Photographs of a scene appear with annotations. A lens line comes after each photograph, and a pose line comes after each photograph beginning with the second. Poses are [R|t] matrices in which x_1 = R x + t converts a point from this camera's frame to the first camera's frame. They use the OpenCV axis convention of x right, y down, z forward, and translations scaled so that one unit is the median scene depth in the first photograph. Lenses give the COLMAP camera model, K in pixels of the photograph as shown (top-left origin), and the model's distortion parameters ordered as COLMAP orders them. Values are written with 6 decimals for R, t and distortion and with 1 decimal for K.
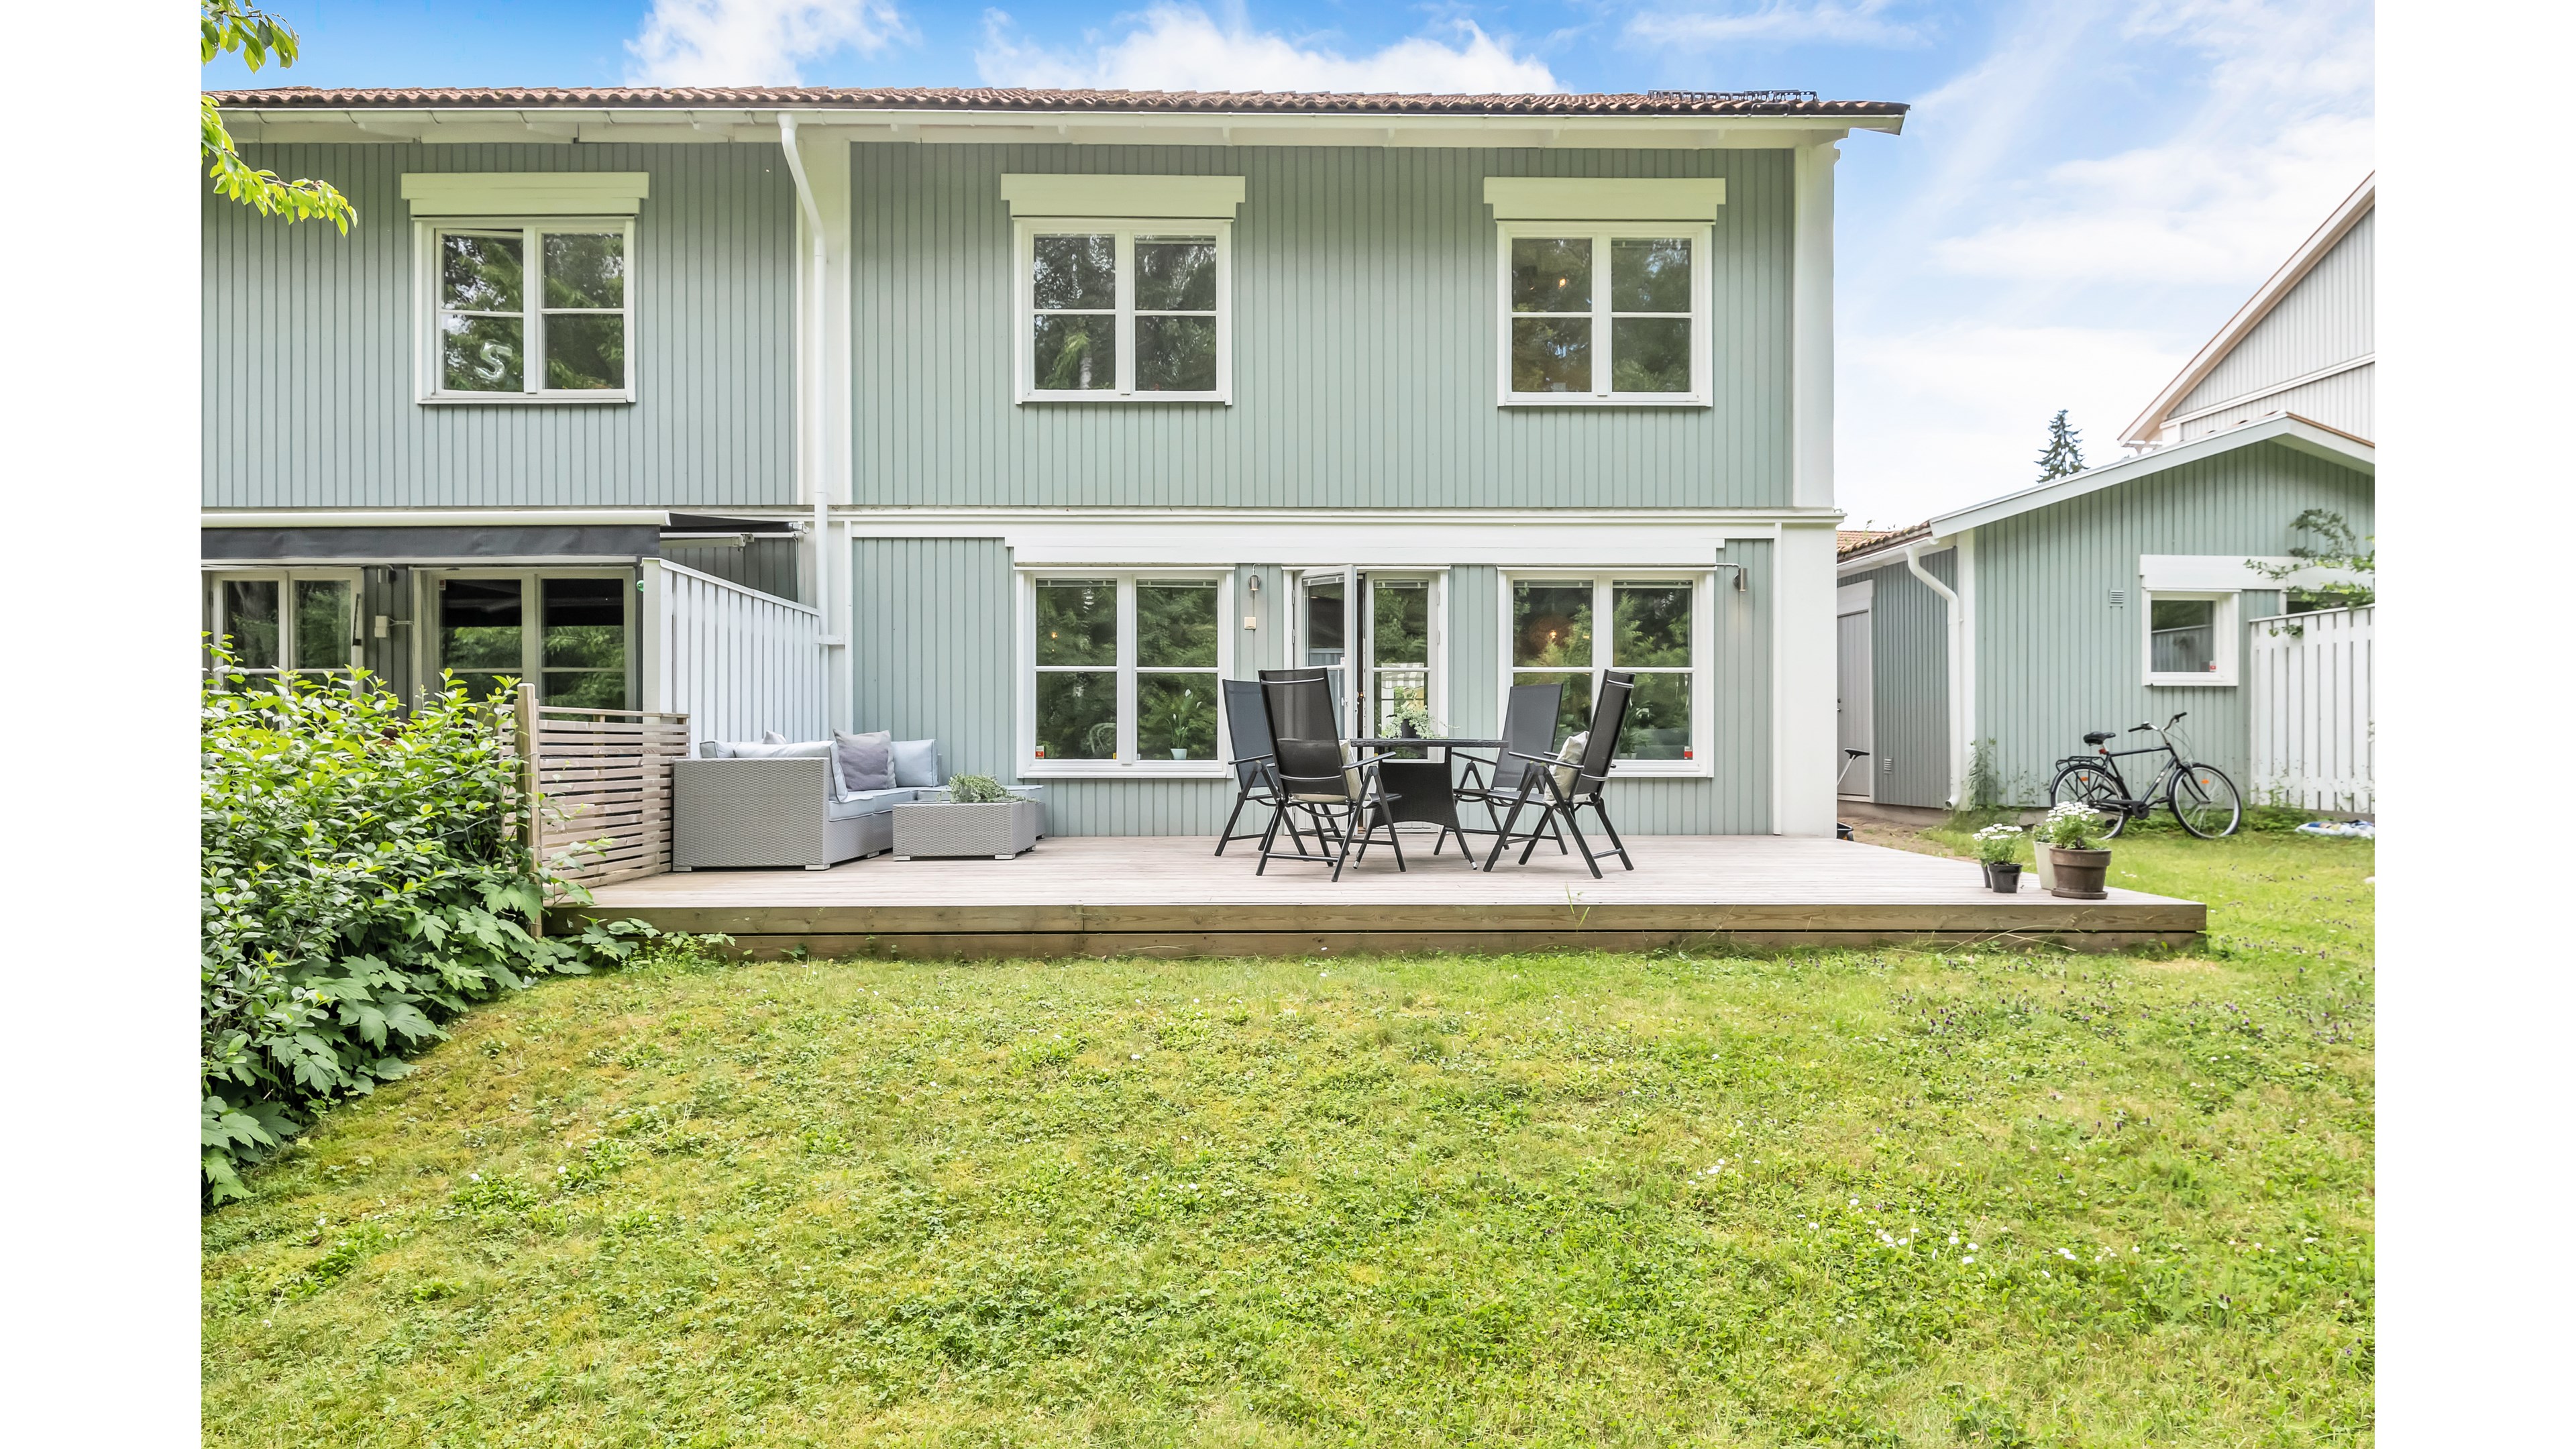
lens RADIAL K [[1305.5, 0, 1286.7], [0, 1305.5, 744.2], [0, 0, 1]] dist [0.003449, -0.000701]
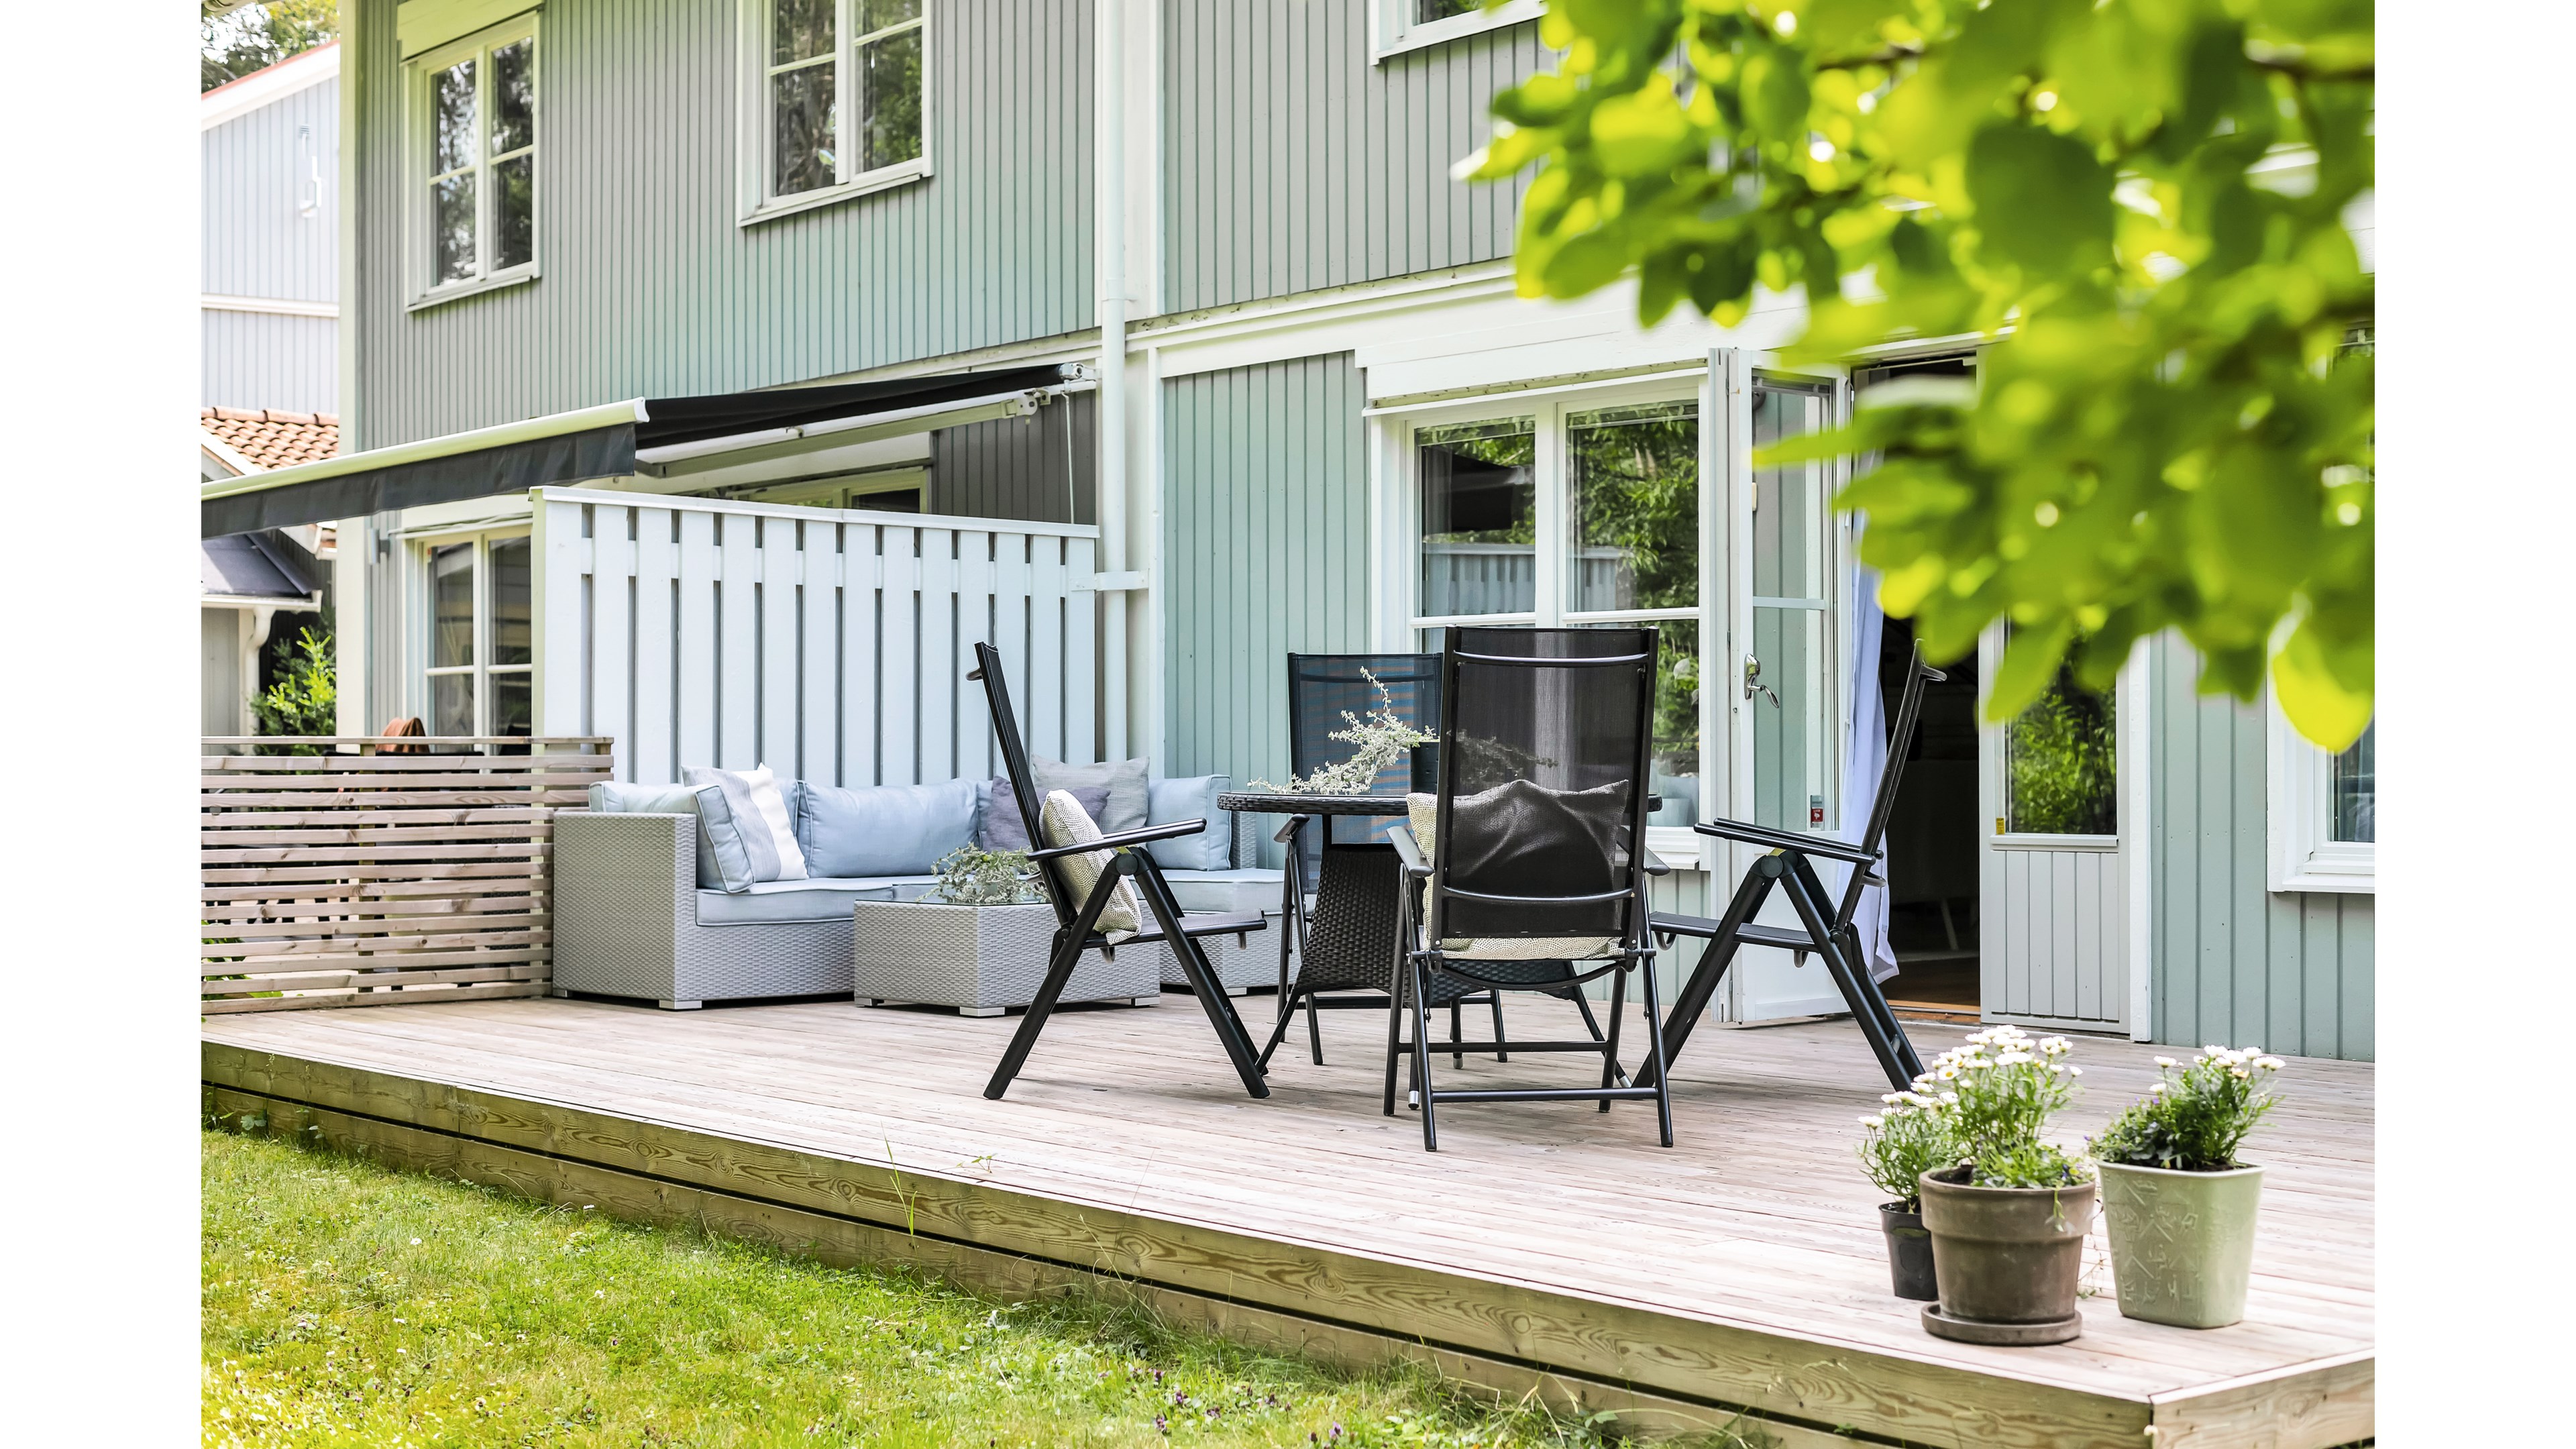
lens RADIAL K [[3390.2, 0, 1287.4], [0, 3390.2, 717.6], [0, 0, 1]] dist [-0.036414, 0.000000]
pose [[0.597422, -0.005988, -0.801905, 0.762027], [0.000952, 0.999977, -0.006758, -0.017003], [0.801926, 0.003274, 0.597414, 0.249914]]
